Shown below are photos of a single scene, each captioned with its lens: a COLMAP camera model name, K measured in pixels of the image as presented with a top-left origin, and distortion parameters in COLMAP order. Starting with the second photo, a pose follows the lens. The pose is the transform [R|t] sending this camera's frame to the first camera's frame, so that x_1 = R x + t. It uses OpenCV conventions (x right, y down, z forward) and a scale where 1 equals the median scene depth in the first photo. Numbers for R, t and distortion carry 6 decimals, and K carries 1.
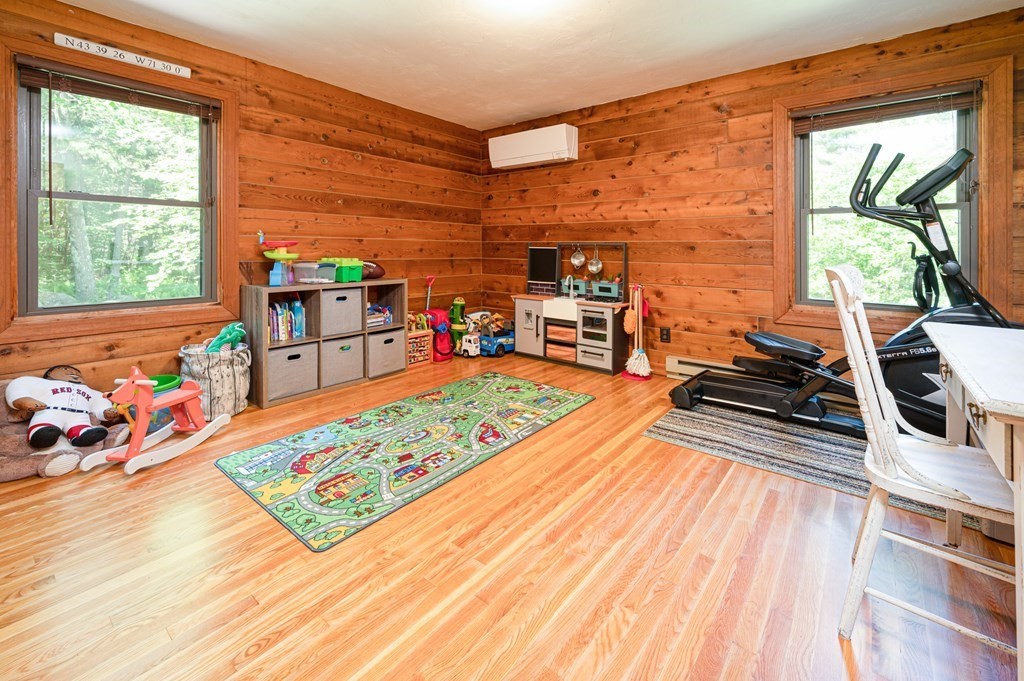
lens RADIAL K [[417.1, 0, 511.9], [0, 417.1, 340.4], [0, 0, 1]] dist [0.000418, -0.000345]
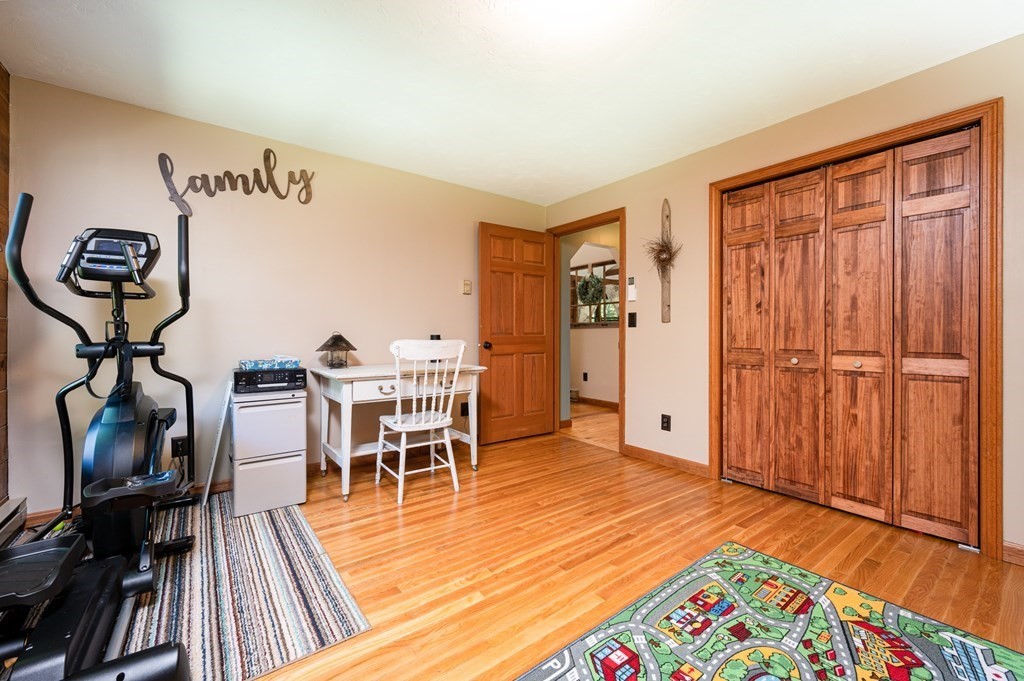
lens RADIAL K [[417.1, 0, 512.1], [0, 417.1, 335.8], [0, 0, 1]] dist [0.000418, -0.000345]
pose [[-0.971369, -0.005755, 0.237508, -0.053092], [0.047805, 0.974524, 0.219128, -0.424806], [-0.232718, 0.224208, -0.946347, 1.857668]]
